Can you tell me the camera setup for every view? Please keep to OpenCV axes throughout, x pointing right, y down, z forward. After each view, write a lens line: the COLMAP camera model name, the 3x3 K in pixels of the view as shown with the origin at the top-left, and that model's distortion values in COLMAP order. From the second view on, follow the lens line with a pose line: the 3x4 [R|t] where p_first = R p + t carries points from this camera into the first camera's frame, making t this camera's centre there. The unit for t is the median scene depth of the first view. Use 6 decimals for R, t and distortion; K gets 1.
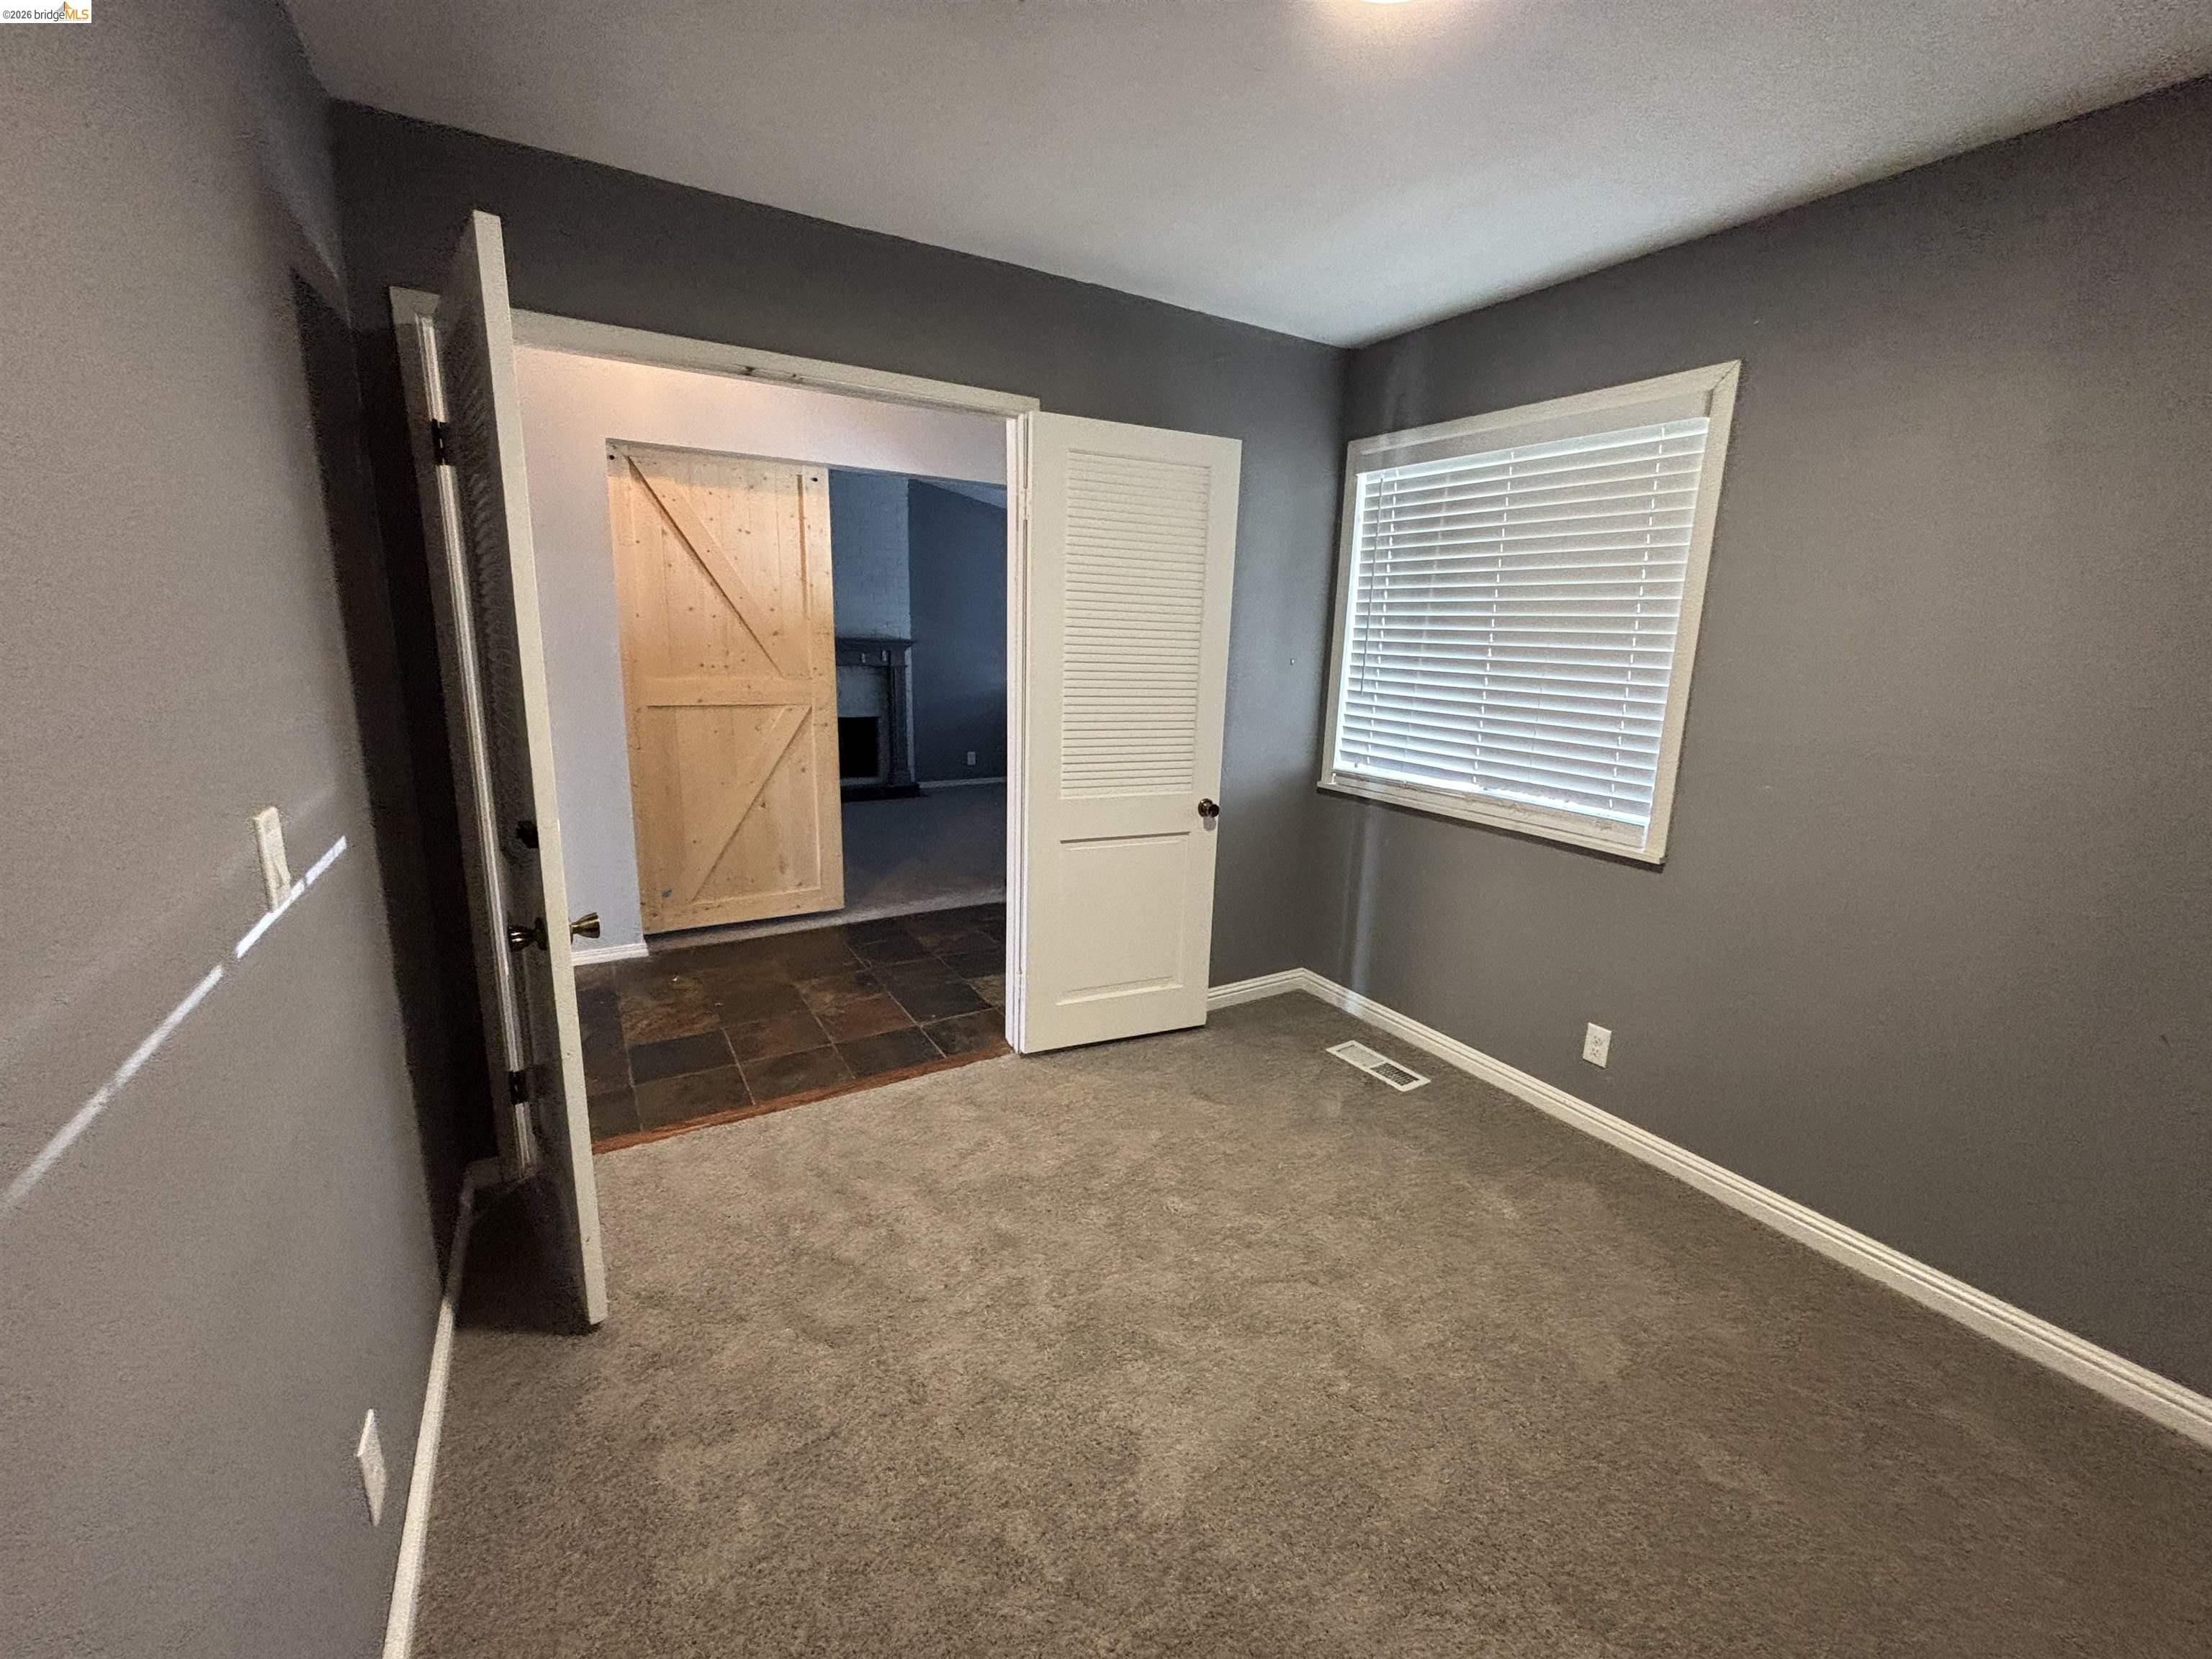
lens RADIAL K [[874.8, 0, 1106.0], [0, 874.8, 829.5], [0, 0, 1]] dist [0.001065, 0.000047]
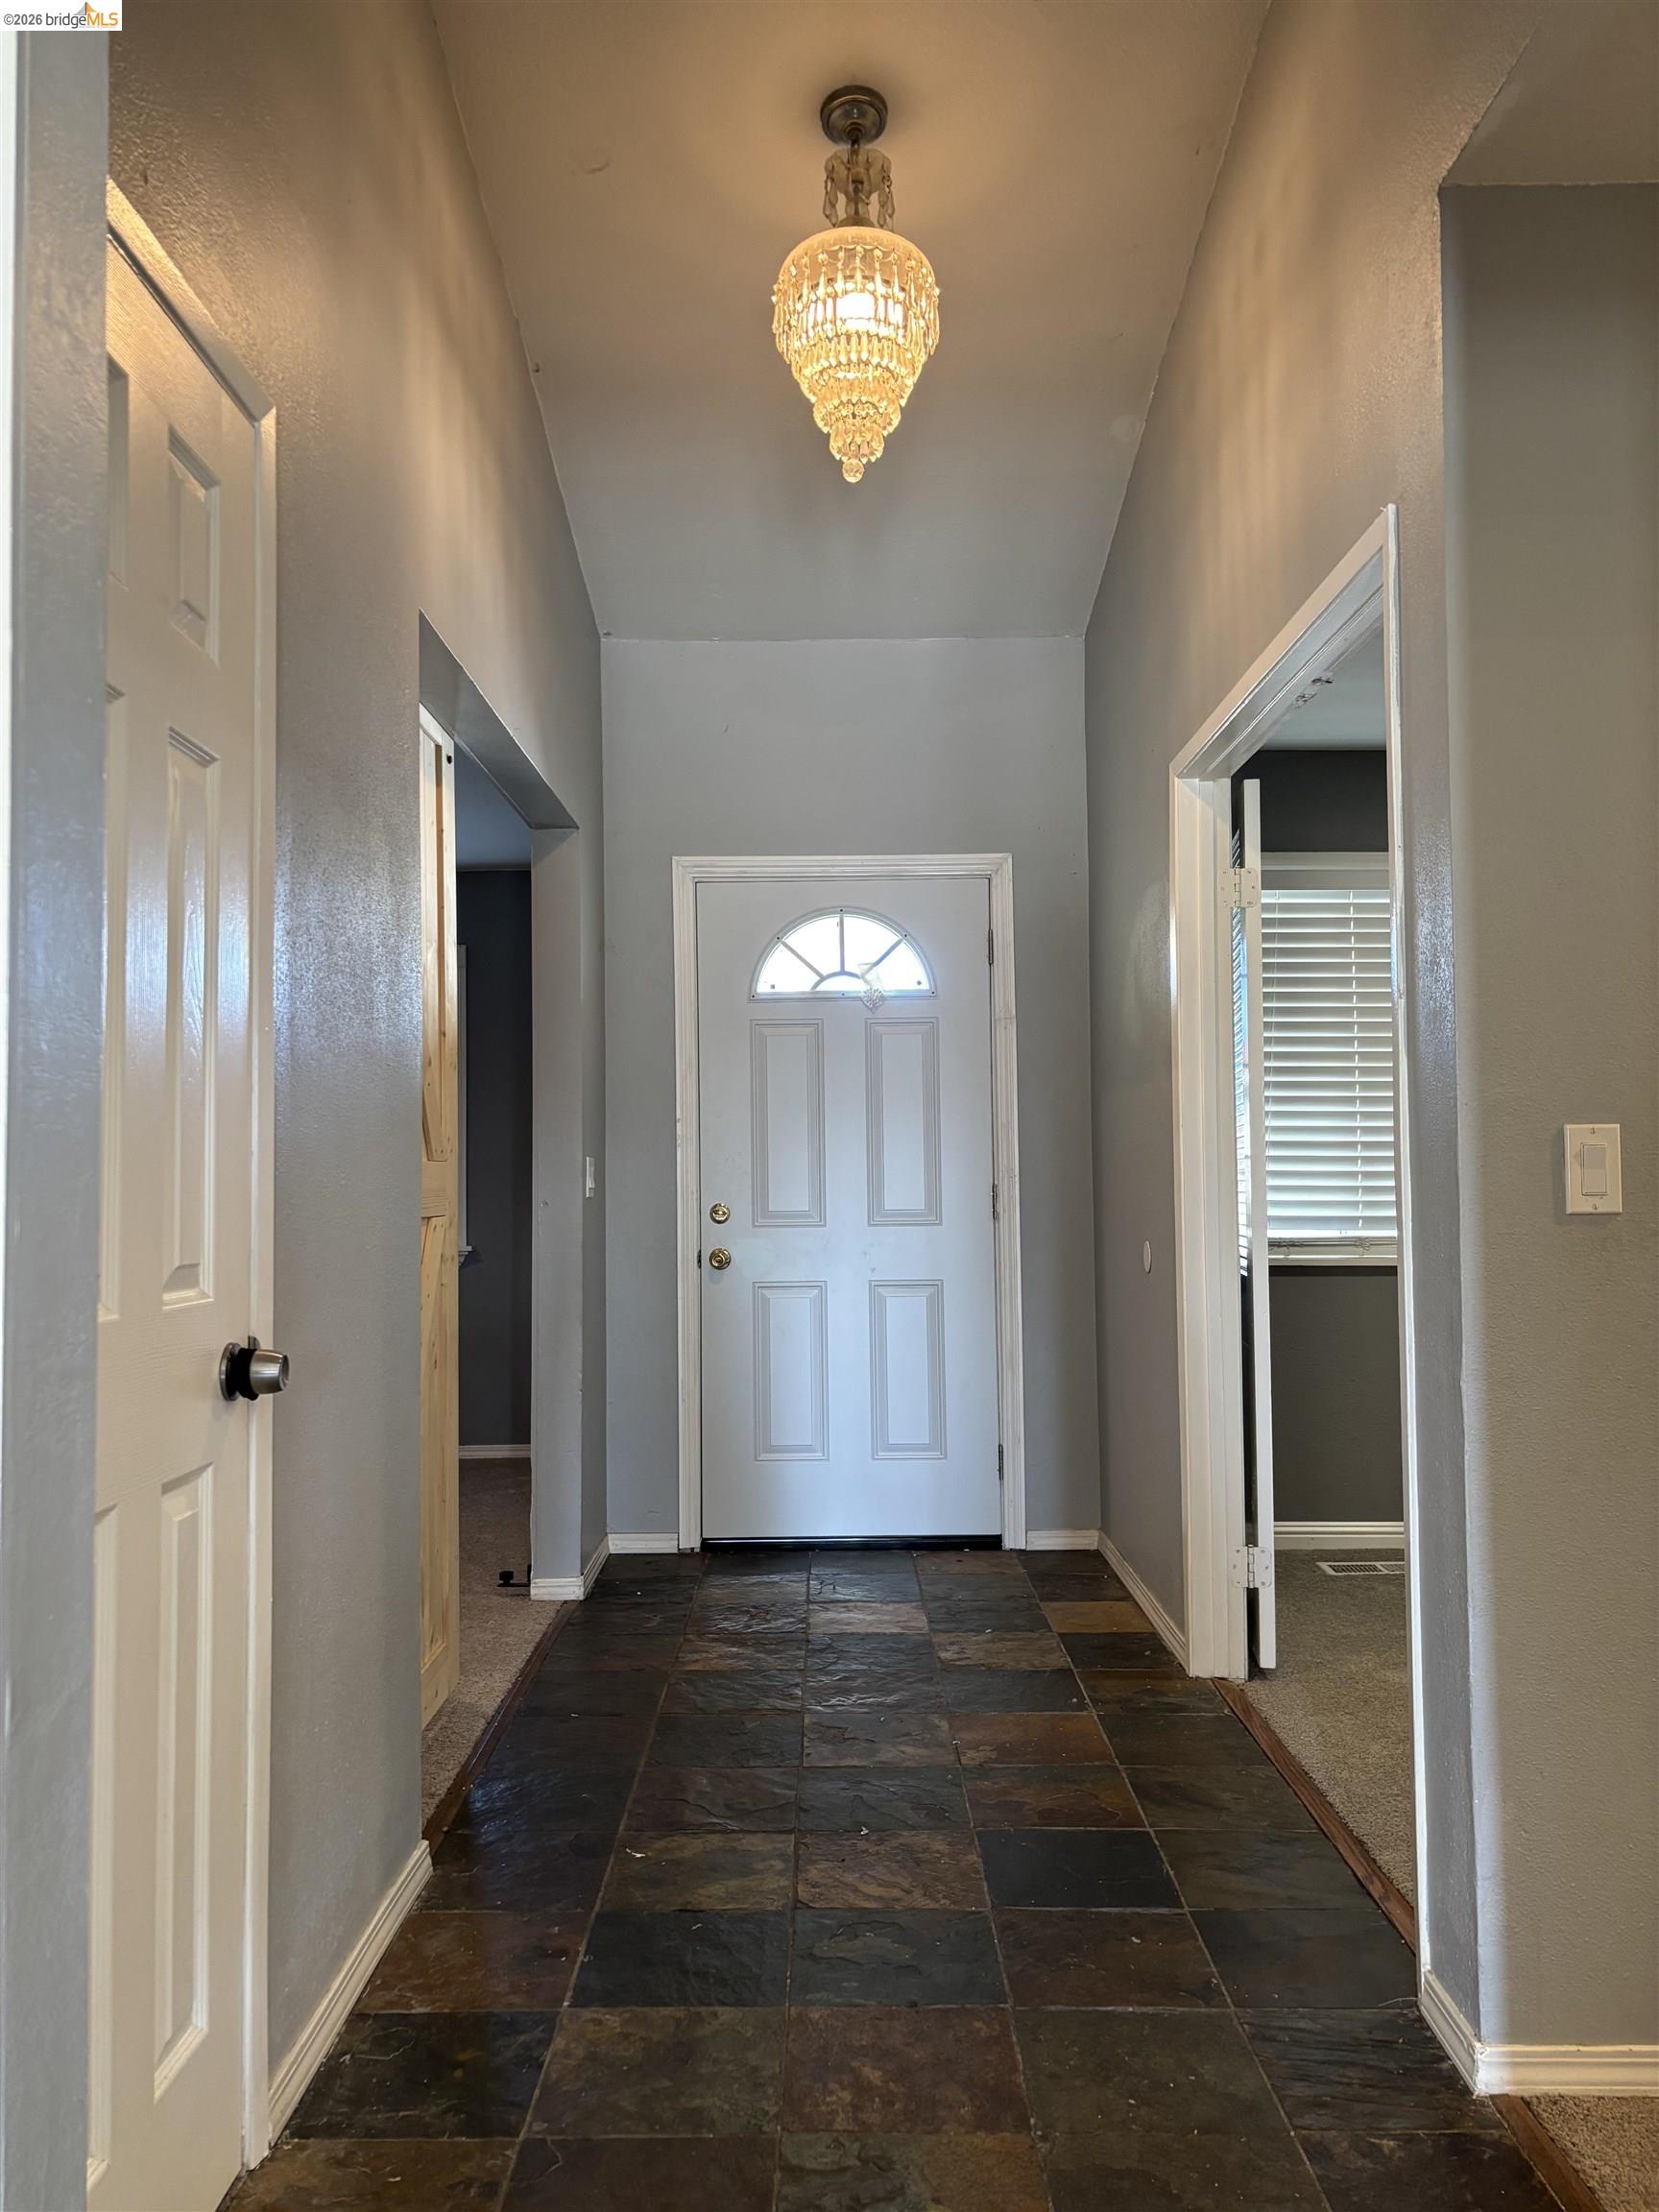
lens RADIAL K [[1678.9, 0, 829.5], [0, 1678.9, 1106.0], [0, 0, 1]] dist [0.202091, 0.000283]
pose [[0.527260, -0.002162, 0.849701, -1.252013], [0.203094, 0.971333, -0.123554, -0.060269], [-0.825075, 0.237715, 0.512584, 0.449707]]
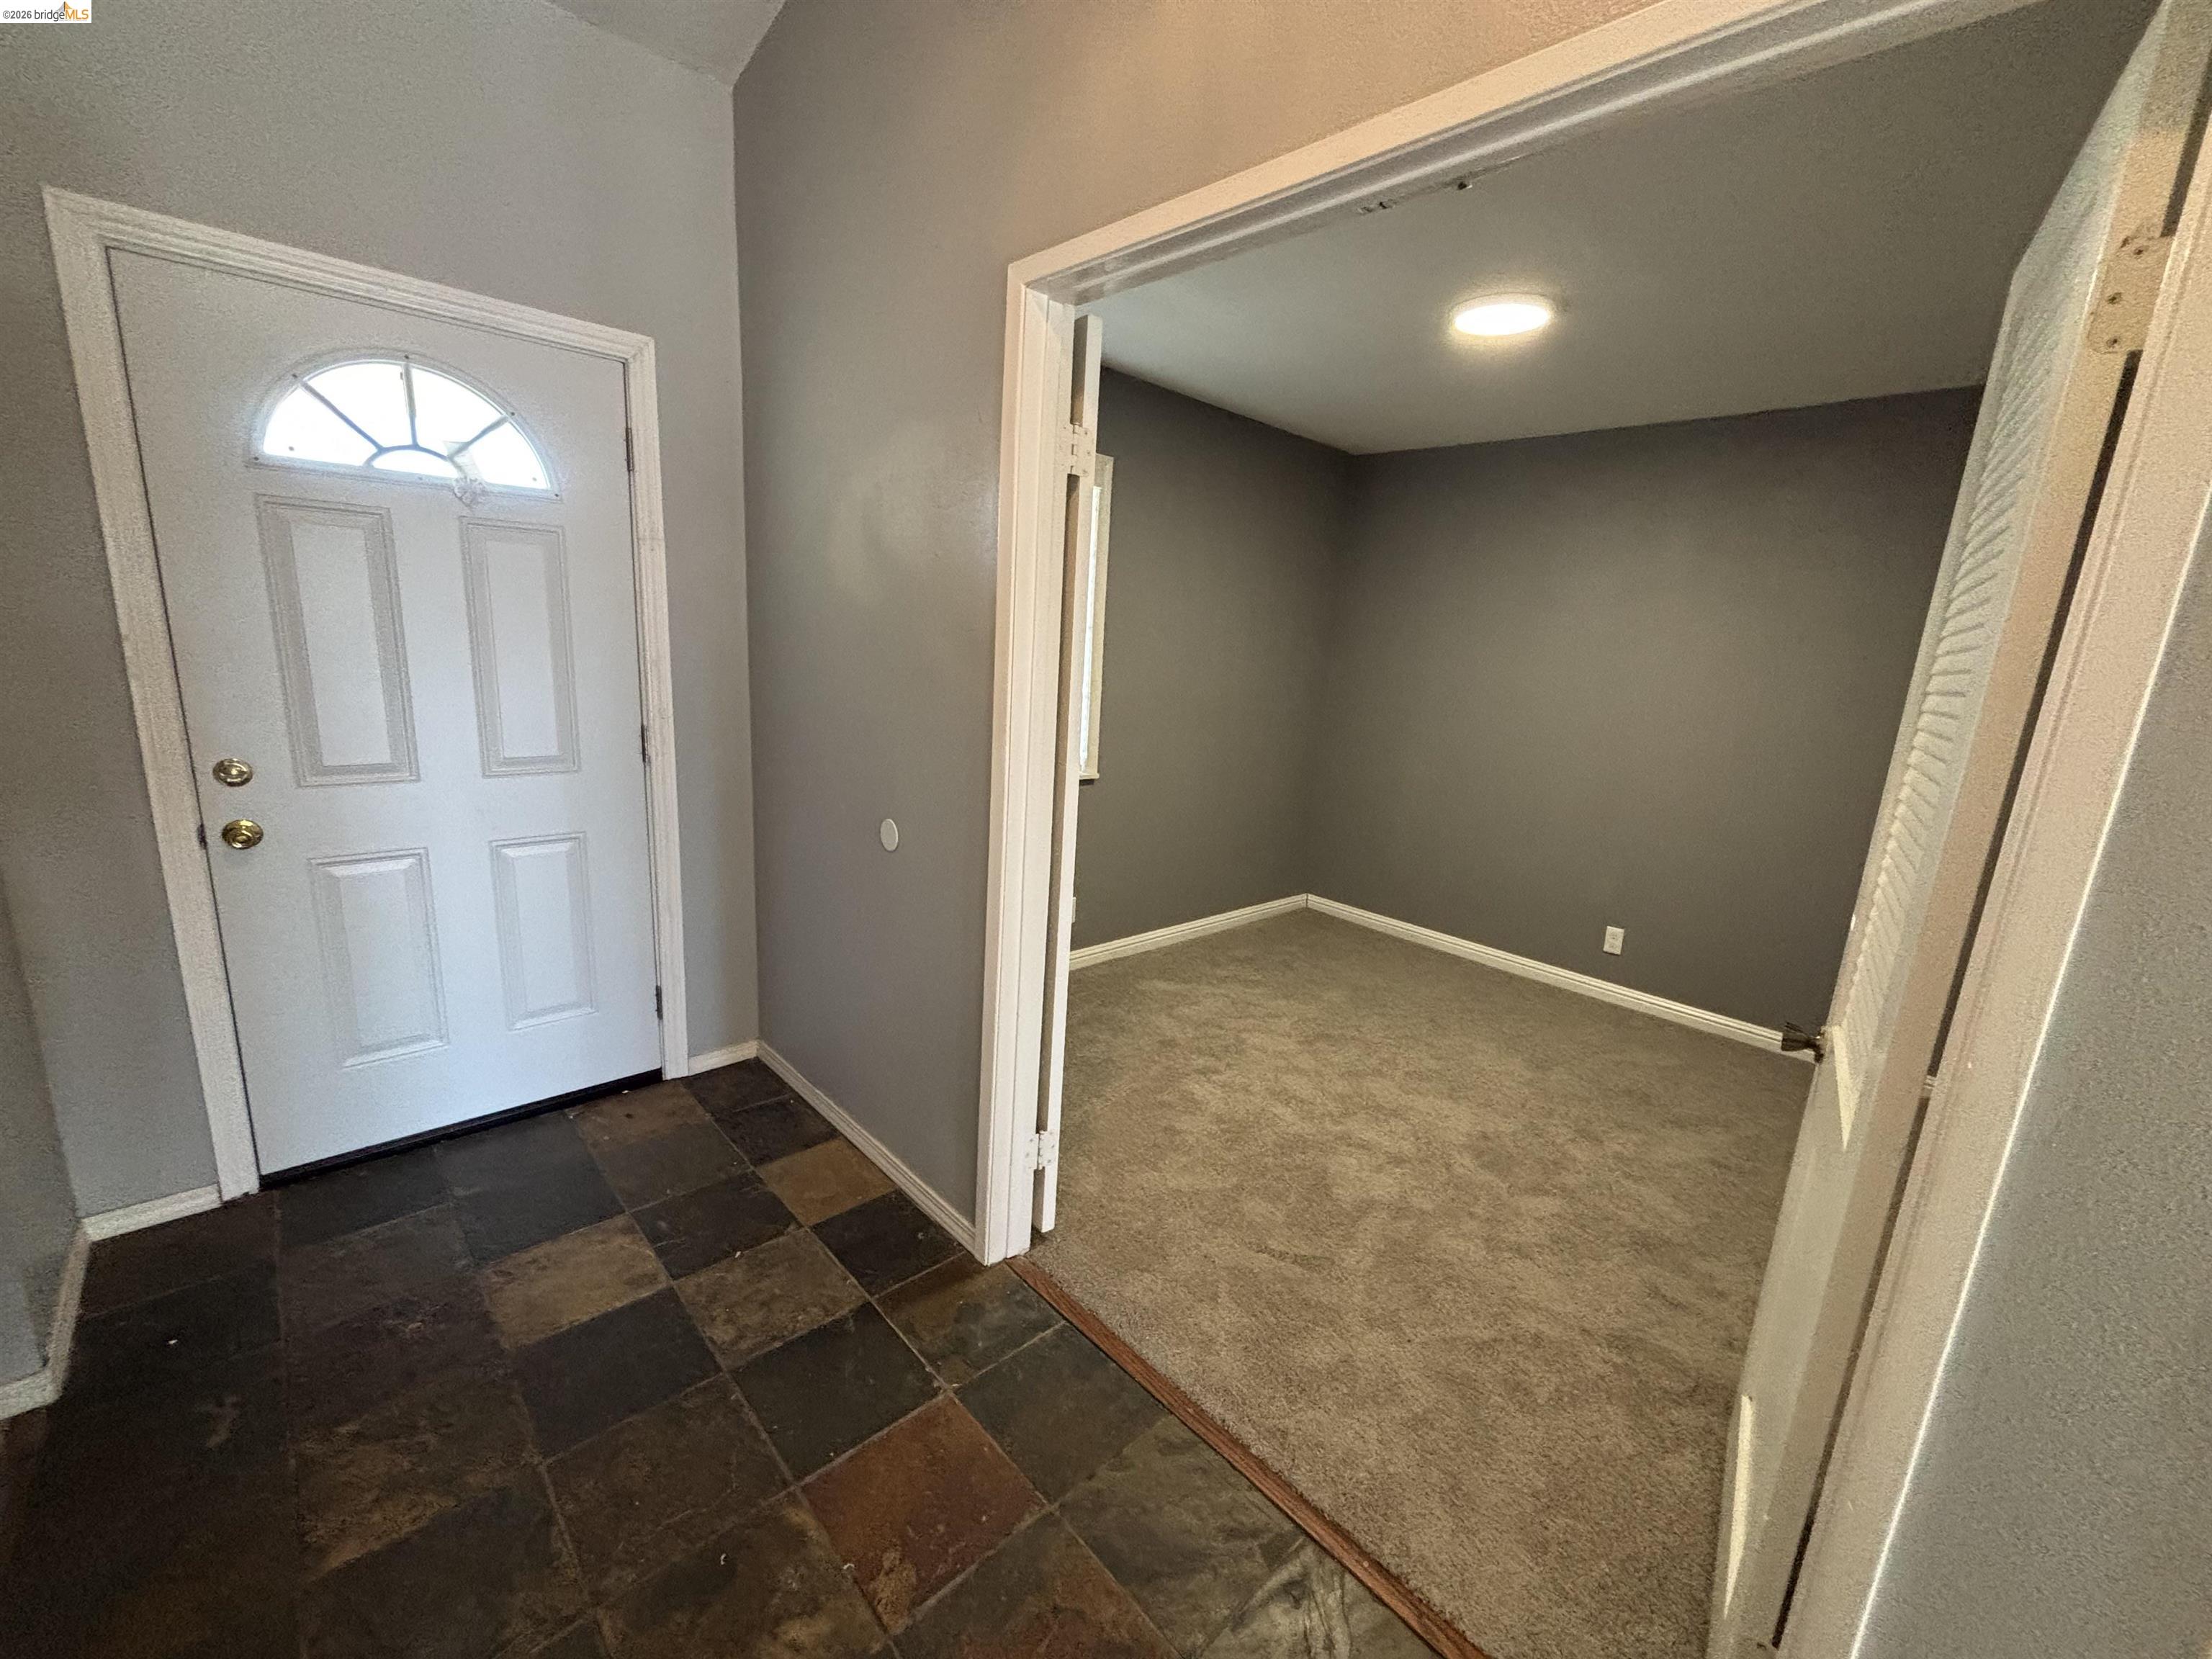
lens RADIAL K [[889.1, 0, 1106.0], [0, 889.1, 829.5], [0, 0, 1]] dist [0.000779, 0.000107]
pose [[-0.195535, -0.253152, 0.947460, -0.643146], [0.138247, 0.949346, 0.282187, -0.233891], [-0.970904, 0.186161, -0.150633, 0.904887]]
